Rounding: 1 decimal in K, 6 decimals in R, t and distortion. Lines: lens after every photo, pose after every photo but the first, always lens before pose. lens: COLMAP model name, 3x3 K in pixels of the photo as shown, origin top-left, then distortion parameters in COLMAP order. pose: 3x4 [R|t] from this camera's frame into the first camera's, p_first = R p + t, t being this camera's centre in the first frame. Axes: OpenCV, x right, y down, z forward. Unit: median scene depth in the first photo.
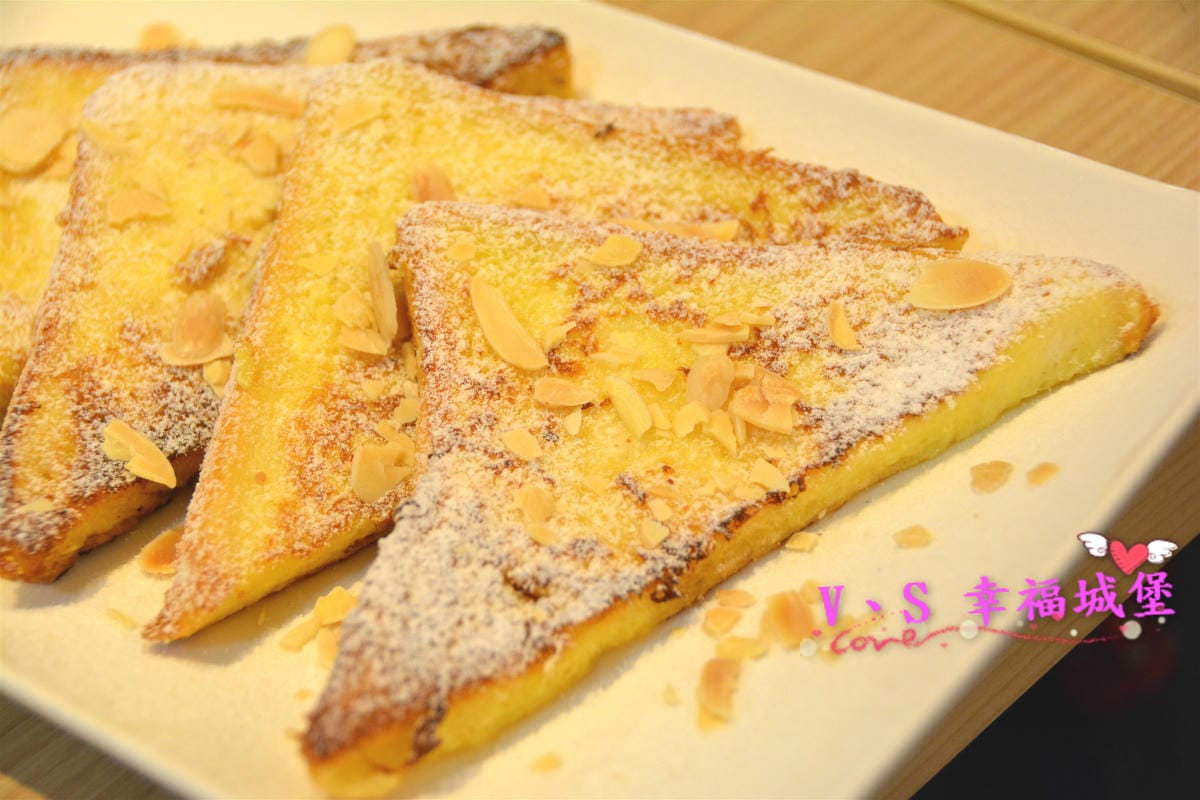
lens RADIAL K [[2846.0, 0, 602.0], [0, 2846.0, 397.1], [0, 0, 1]] dist [0.036925, 0.000000]
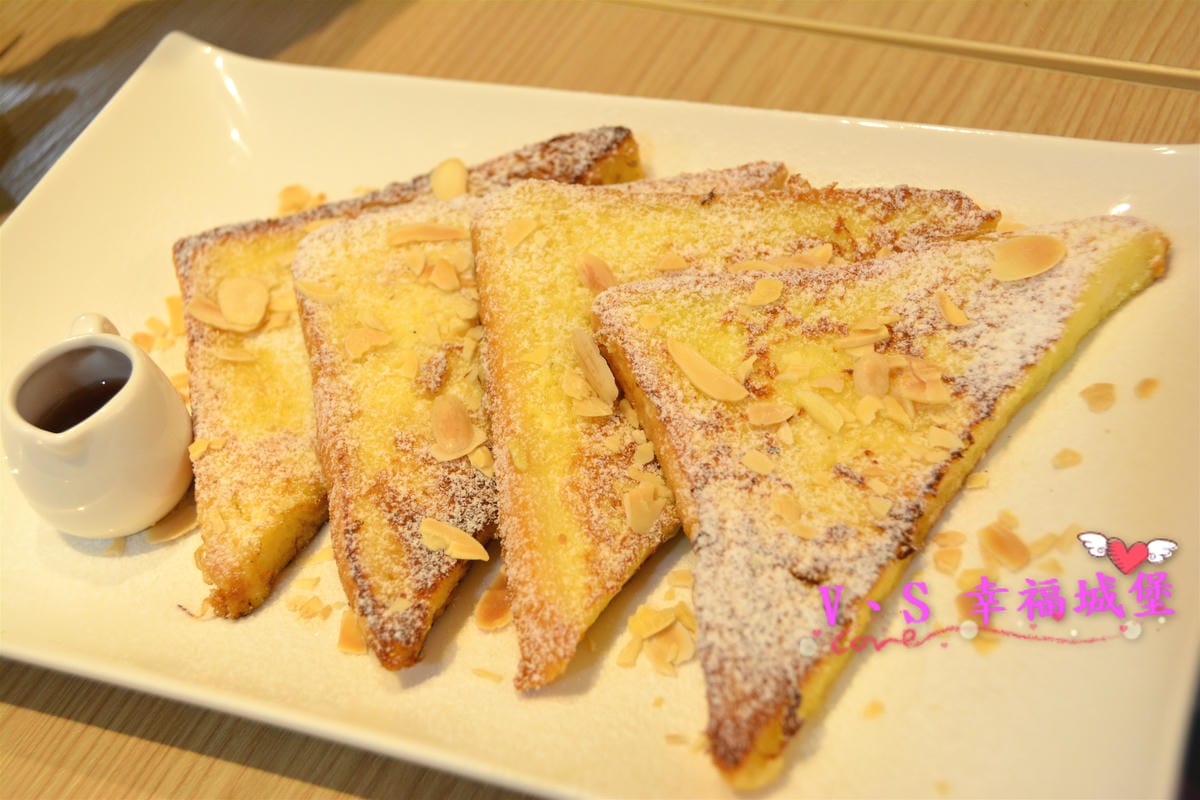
lens RADIAL K [[1794.2, 0, 597.6], [0, 1794.2, 407.6], [0, 0, 1]] dist [-0.074315, 0.000000]
pose [[0.962909, -0.244707, 0.113686, -0.174772], [0.235546, 0.967850, 0.088231, -0.091028], [-0.131621, -0.058180, 0.989591, 0.207695]]
